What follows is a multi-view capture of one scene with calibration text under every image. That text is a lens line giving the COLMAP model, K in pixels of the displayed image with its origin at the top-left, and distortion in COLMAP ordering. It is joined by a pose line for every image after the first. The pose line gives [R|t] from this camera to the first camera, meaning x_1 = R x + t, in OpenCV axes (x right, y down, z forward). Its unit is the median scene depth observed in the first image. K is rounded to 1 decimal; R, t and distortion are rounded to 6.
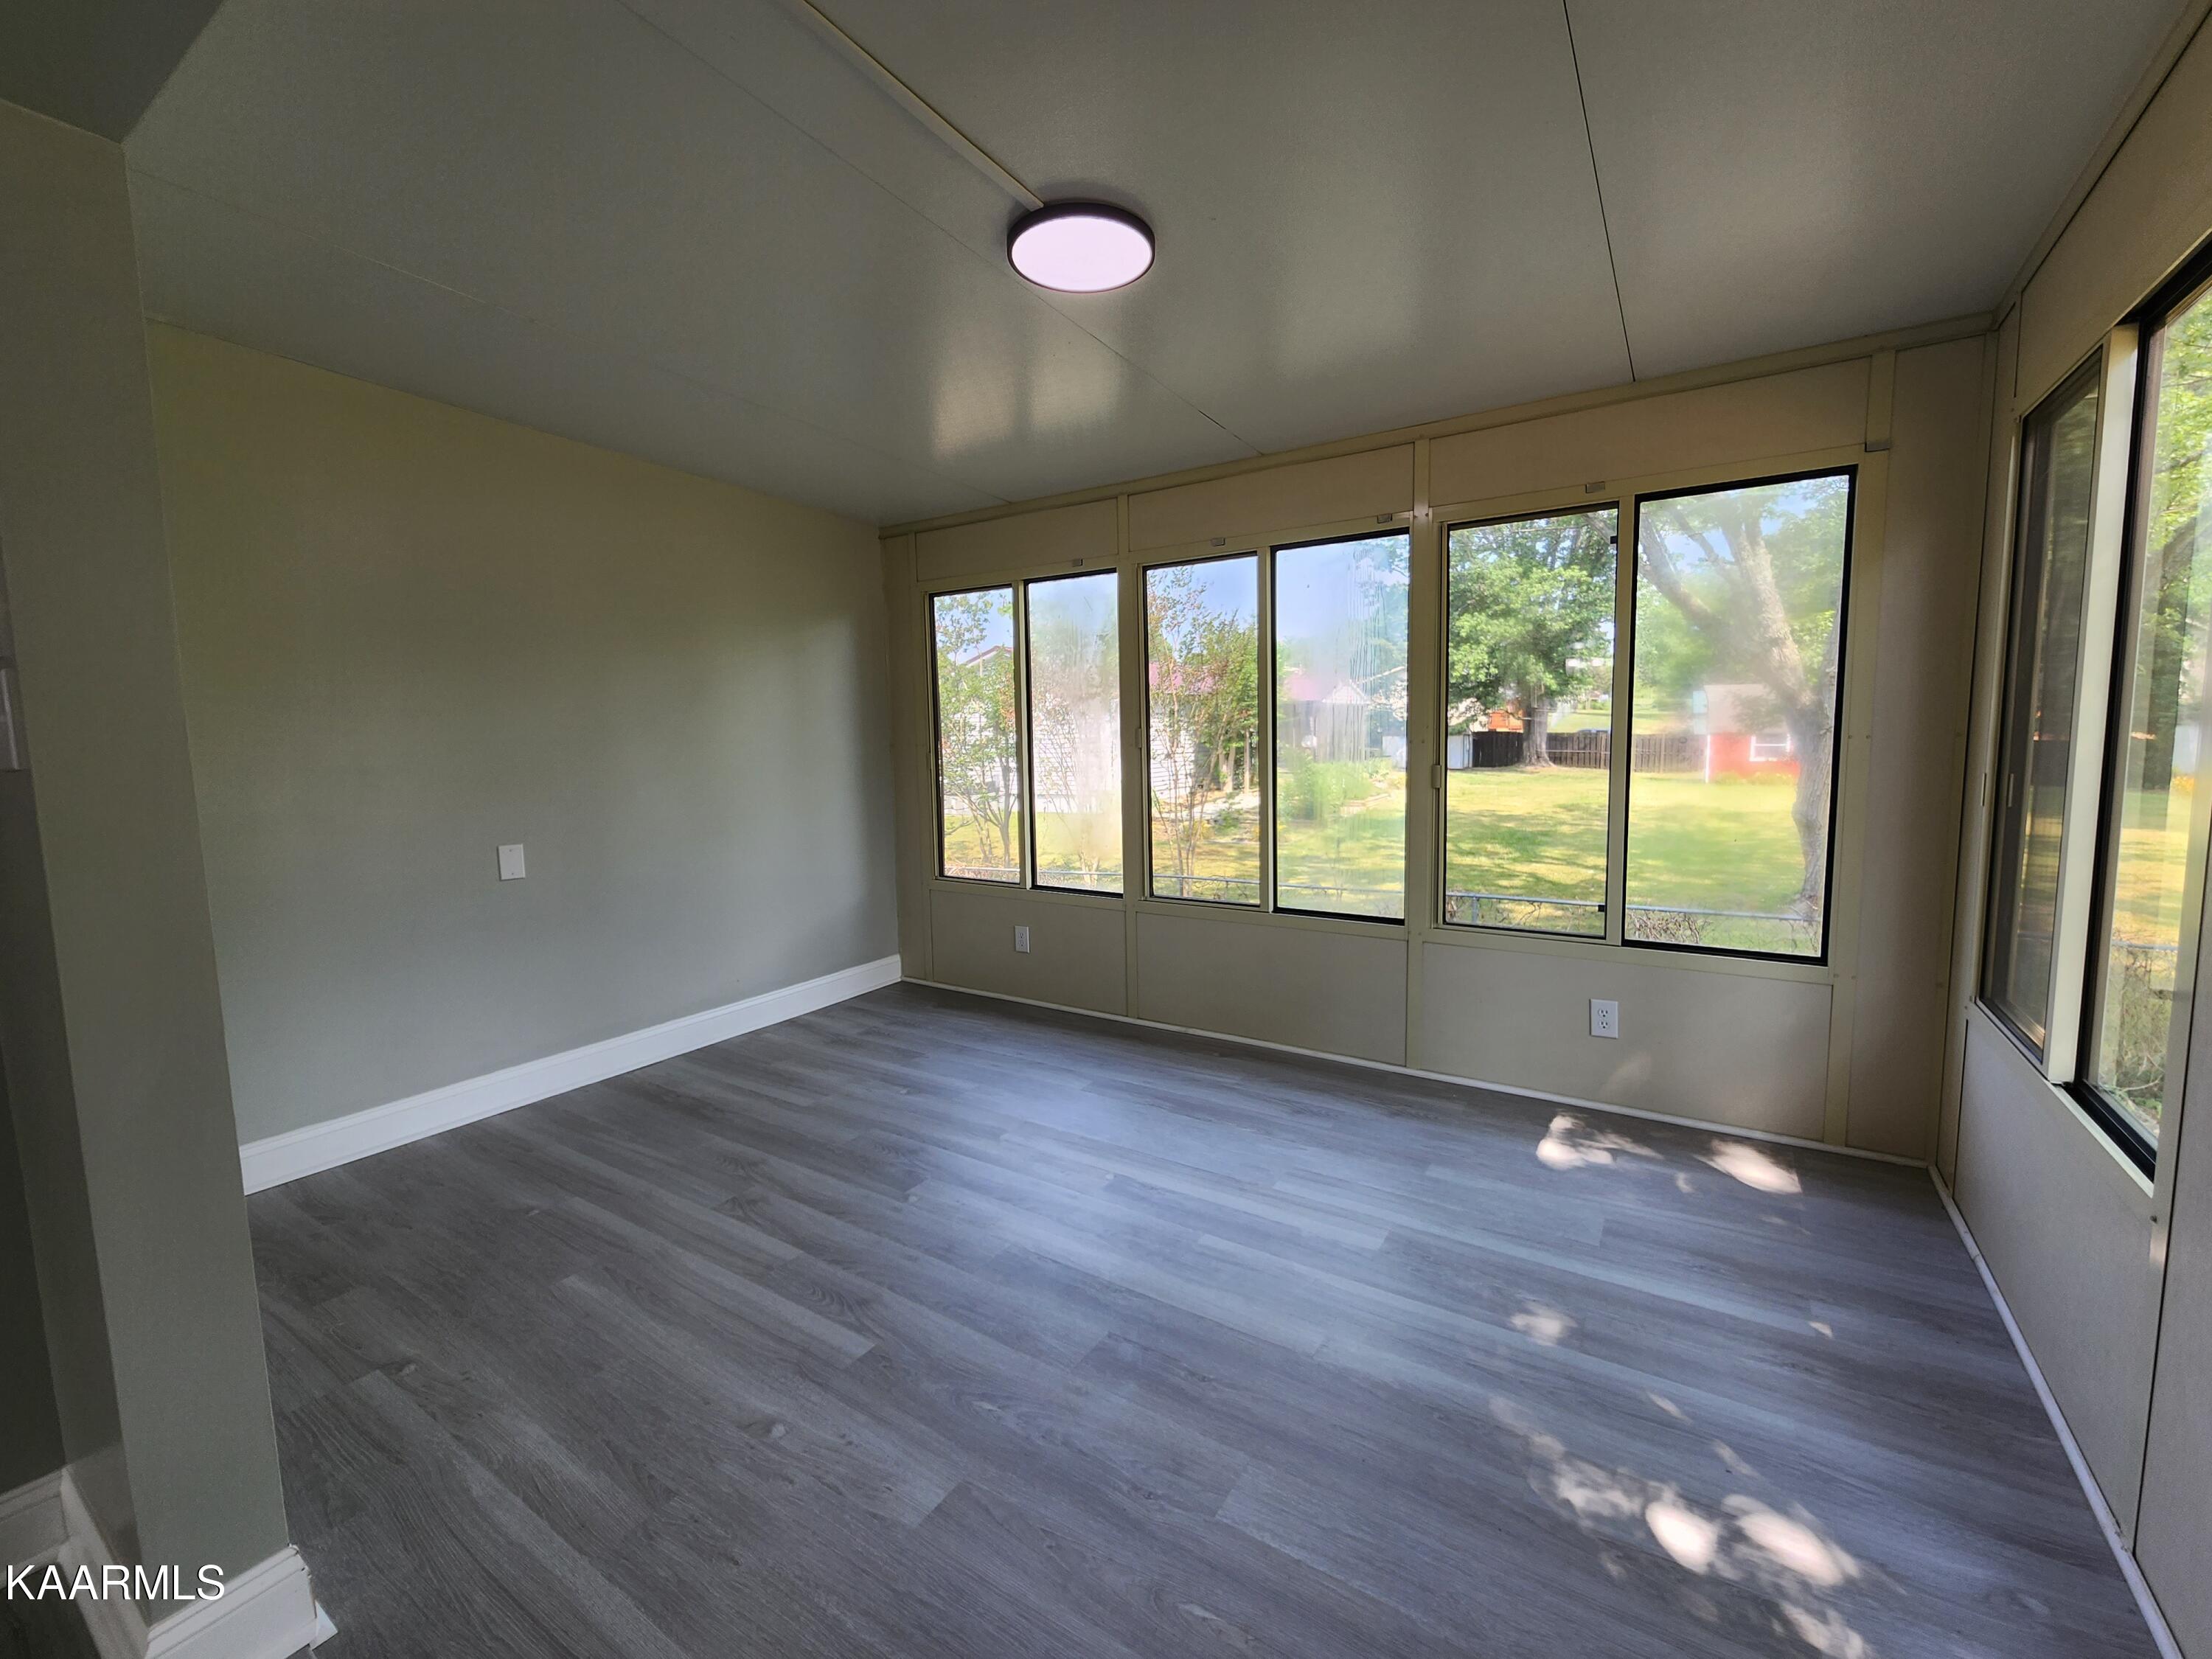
lens RADIAL K [[931.2, 0, 1106.0], [0, 931.2, 829.5], [0, 0, 1]] dist [0.001856, 0.000149]
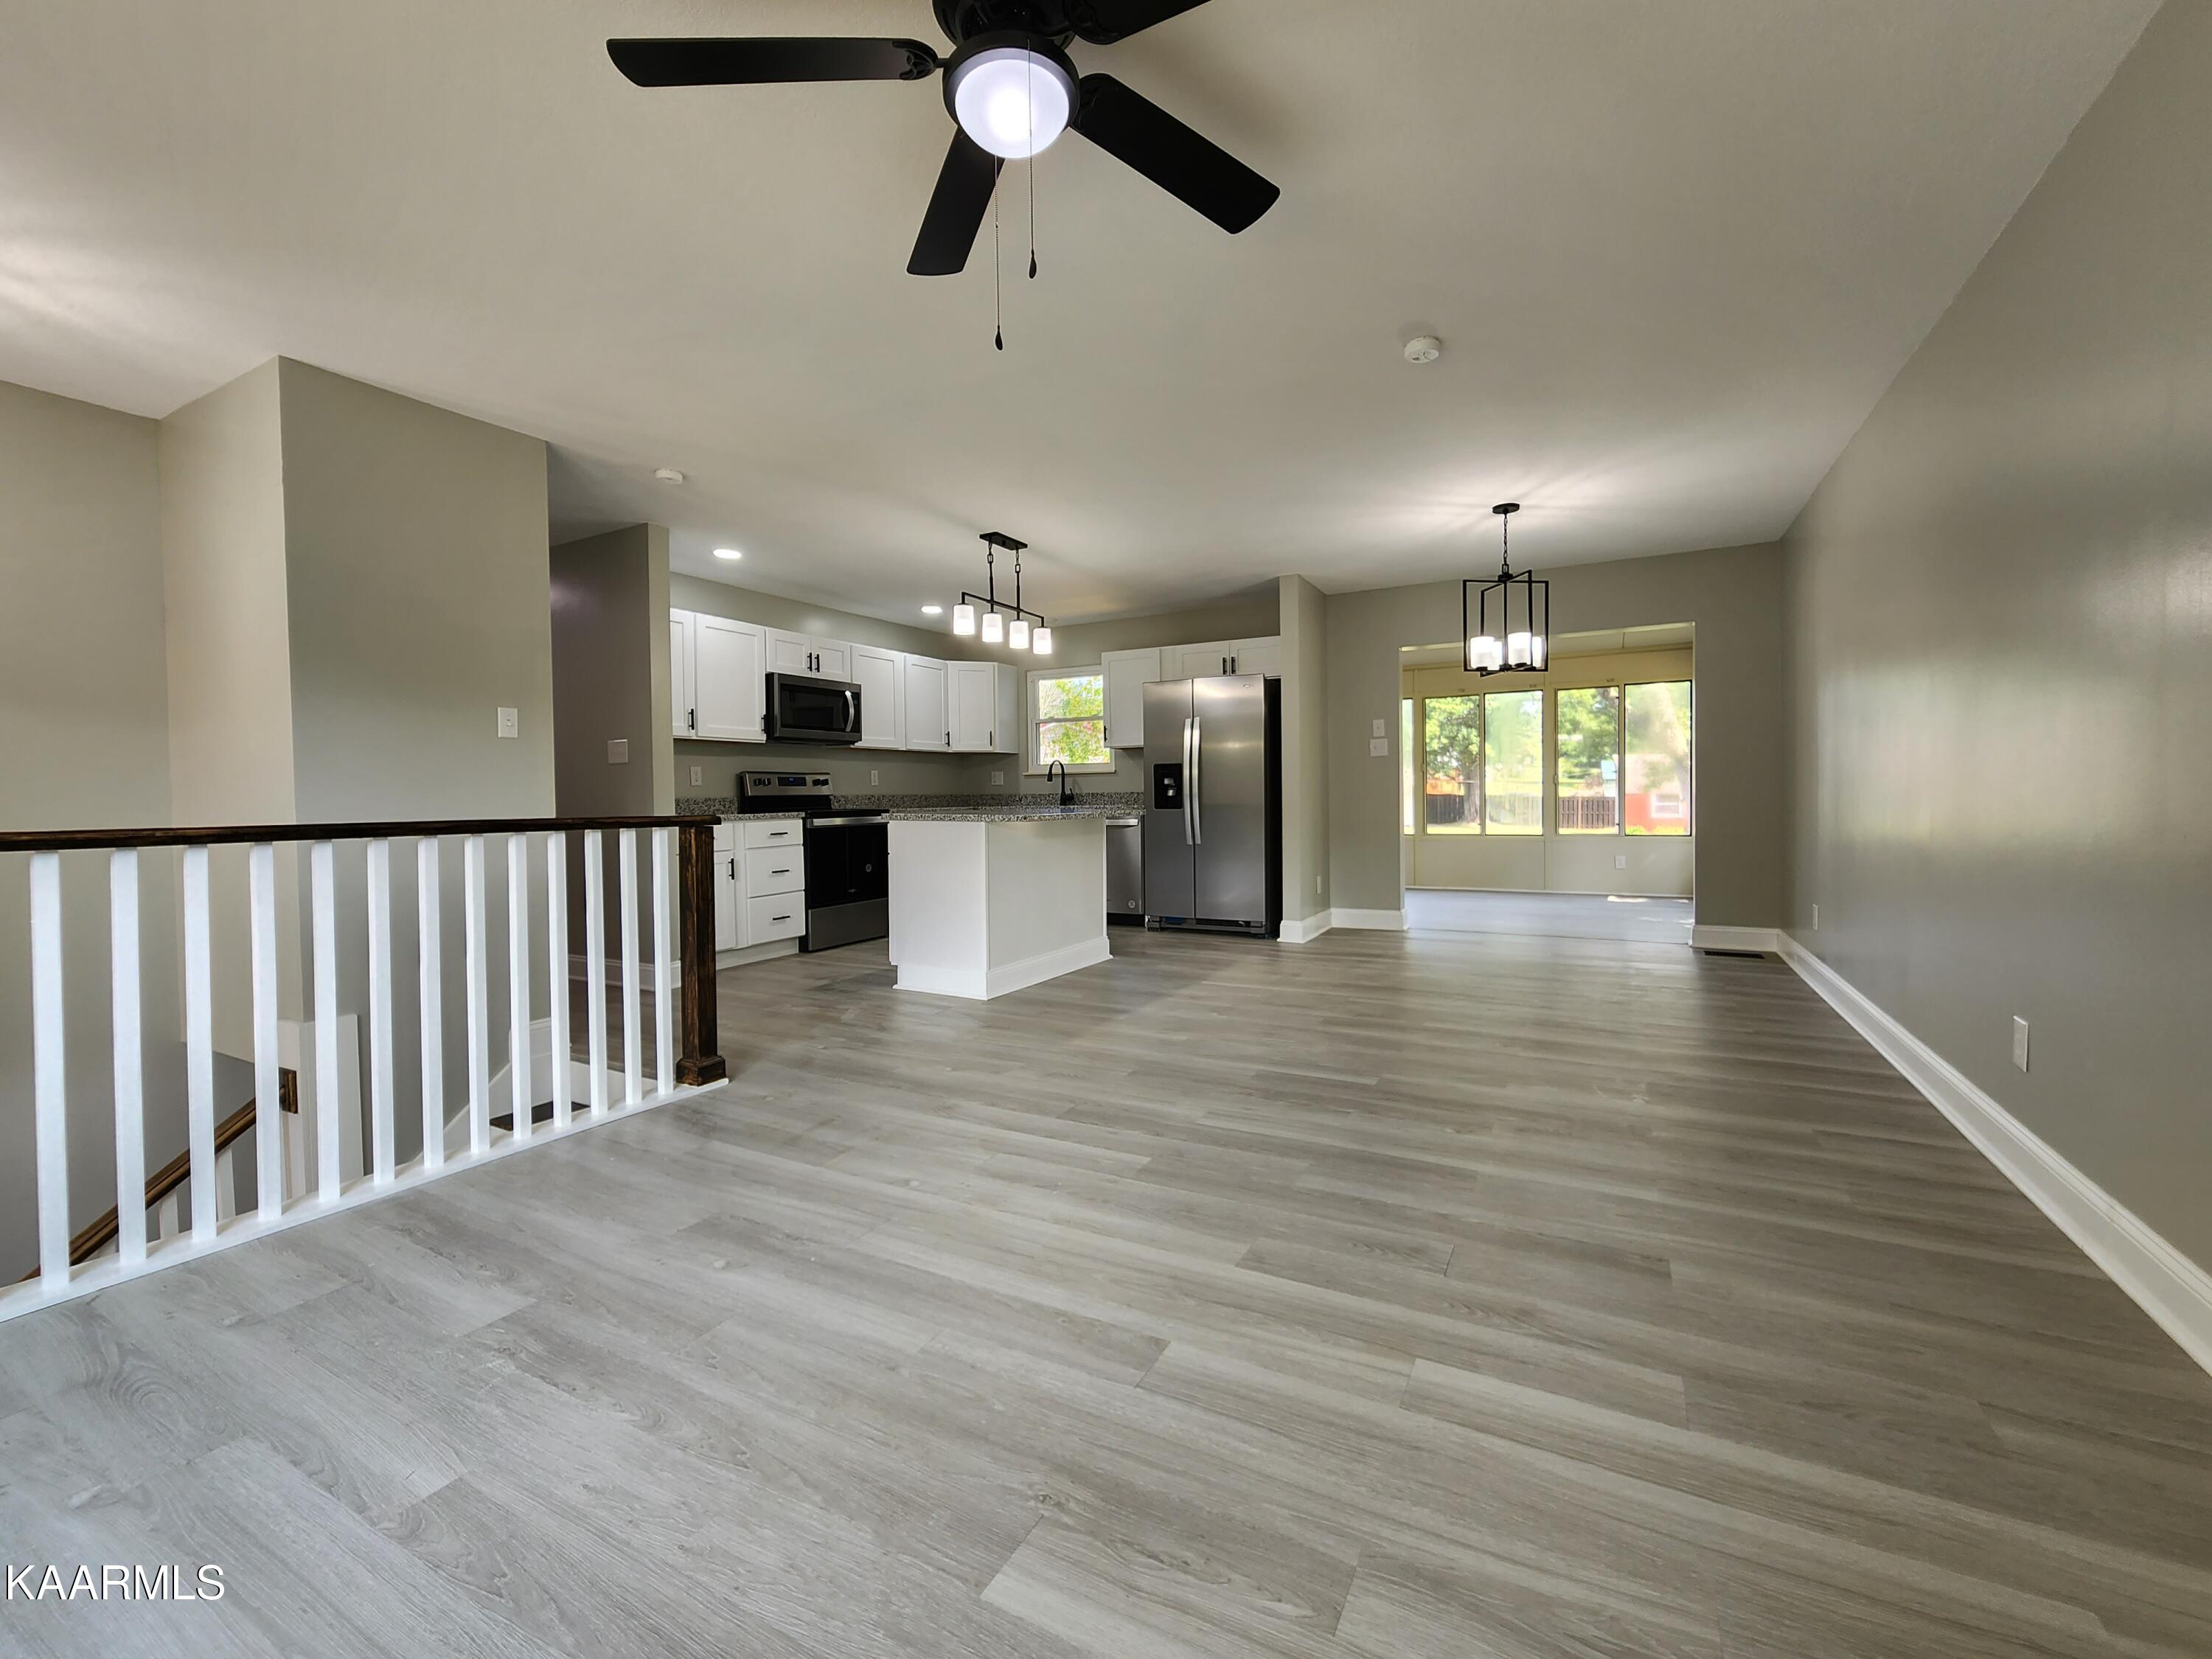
lens RADIAL K [[931.2, 0, 1106.0], [0, 931.2, 829.5], [0, 0, 1]] dist [0.001856, 0.000149]
pose [[0.997034, 0.006273, 0.076710, -1.114143], [-0.000922, 0.997575, -0.069593, 0.272423], [-0.076960, 0.069316, 0.994622, -1.532475]]
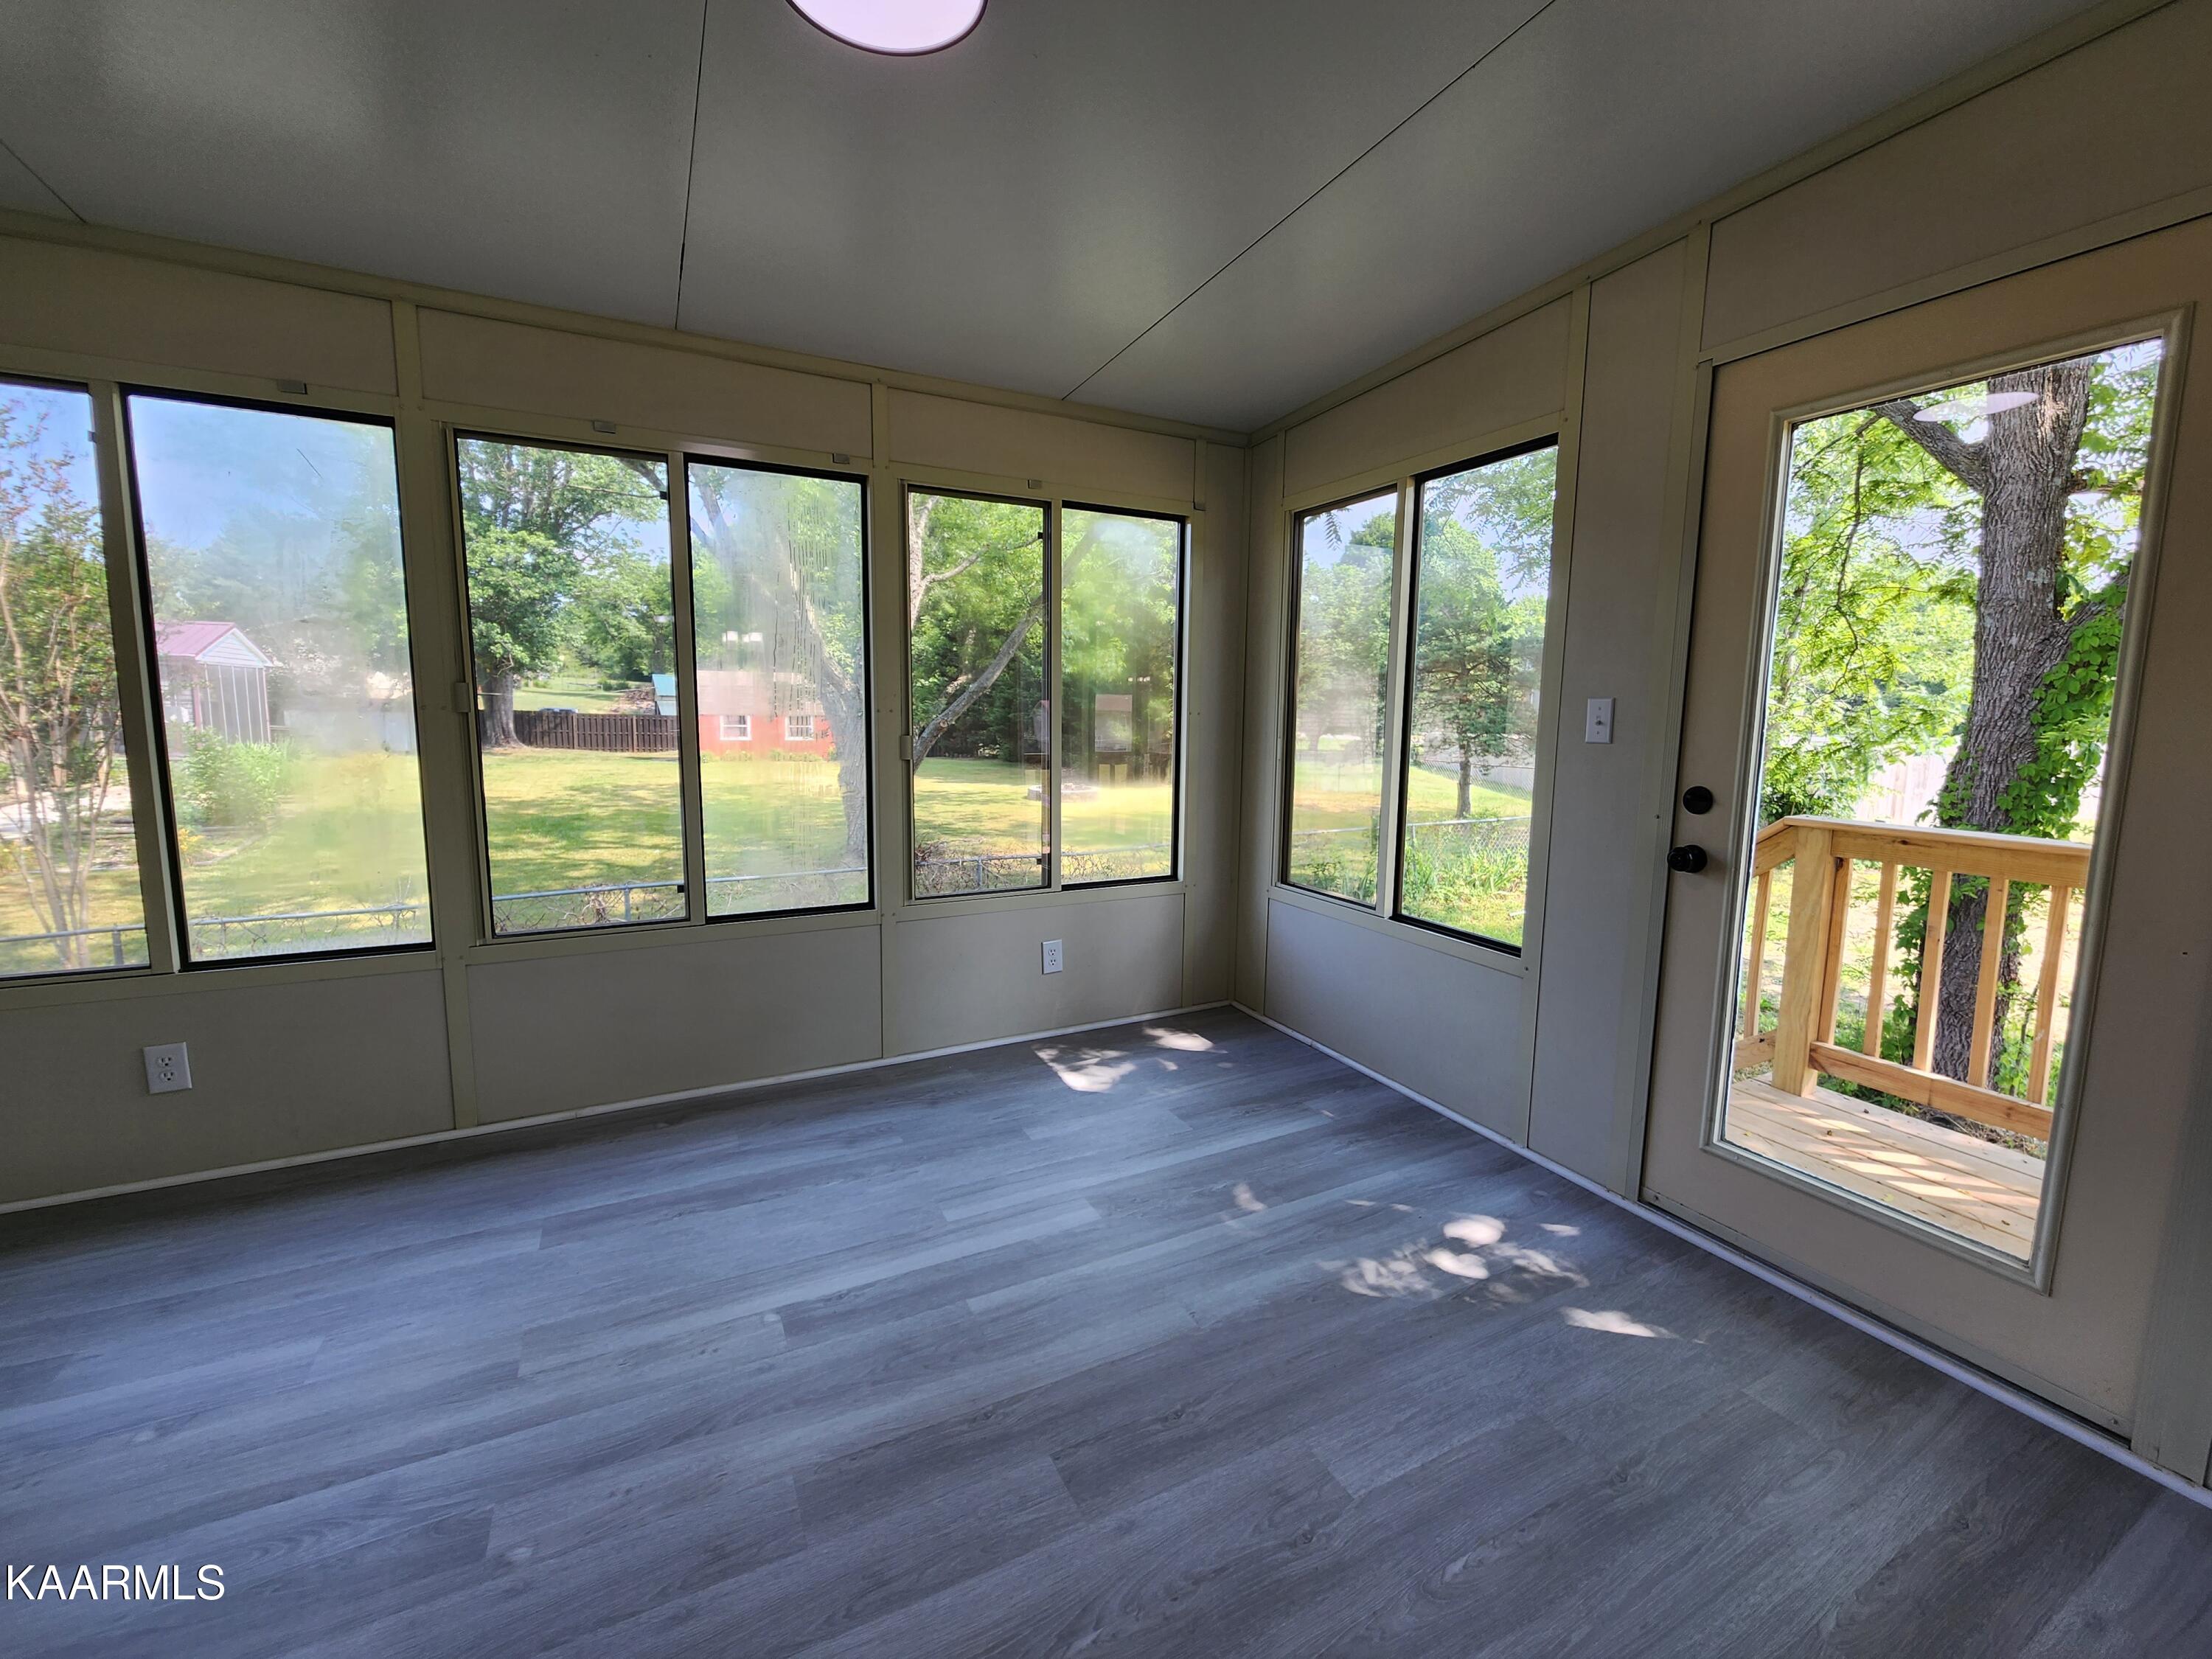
lens RADIAL K [[914.6, 0, 1148.8], [0, 914.6, 819.6], [0, 0, 1]] dist [-0.000814, -0.000725]
pose [[0.473340, -0.082193, 0.877037, -0.350264], [0.071766, 0.995926, 0.054603, -0.015888], [-0.877952, 0.037096, 0.477310, 0.325402]]
